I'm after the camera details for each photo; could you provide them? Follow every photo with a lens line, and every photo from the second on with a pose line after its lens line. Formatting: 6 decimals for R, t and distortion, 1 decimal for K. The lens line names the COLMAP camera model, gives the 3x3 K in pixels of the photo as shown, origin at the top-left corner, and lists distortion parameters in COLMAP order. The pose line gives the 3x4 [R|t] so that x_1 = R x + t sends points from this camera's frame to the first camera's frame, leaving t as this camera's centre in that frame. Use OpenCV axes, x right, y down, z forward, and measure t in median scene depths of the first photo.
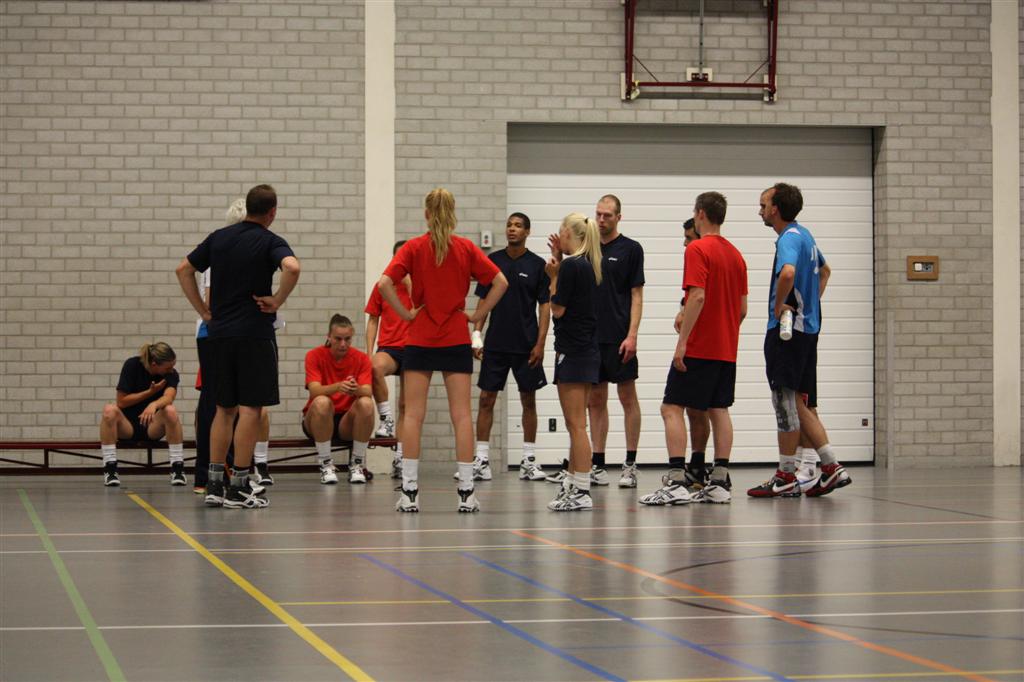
lens RADIAL K [[3556.5, 0, 512.0], [0, 3556.5, 341.0], [0, 0, 1]] dist [-0.215754, -0.972787]
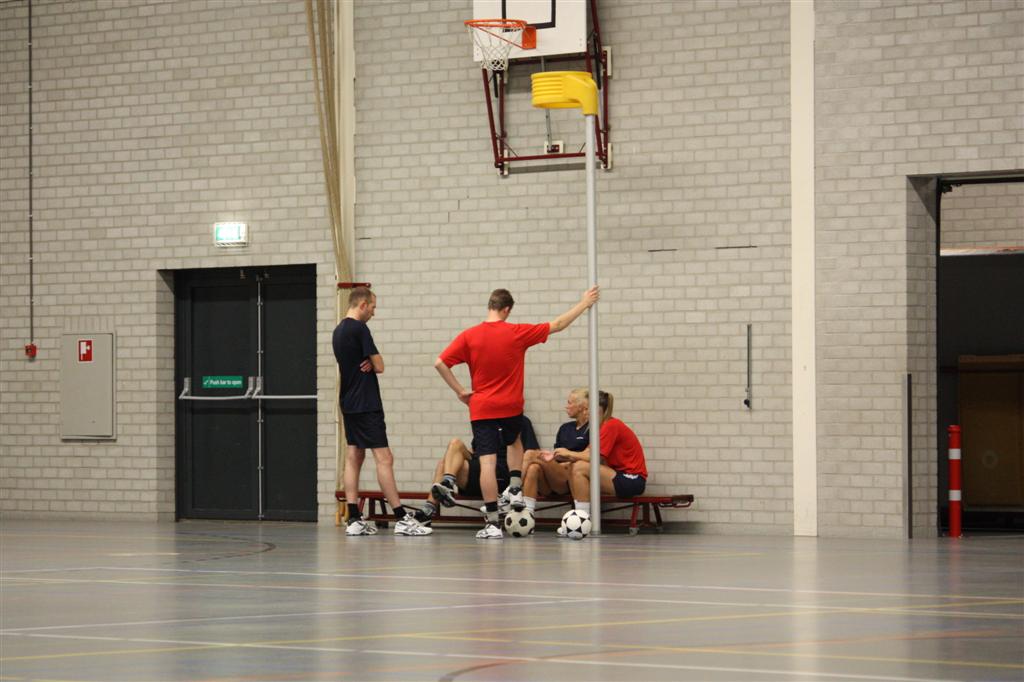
lens RADIAL K [[4531.6, 0, 512.0], [0, 4531.6, 341.0], [0, 0, 1]] dist [0.177099, 4.828385]
pose [[0.550506, -0.012120, -0.834743, 1.143952], [0.003946, 0.999921, -0.011916, -0.003023], [0.834822, 0.003266, 0.550511, 0.264908]]
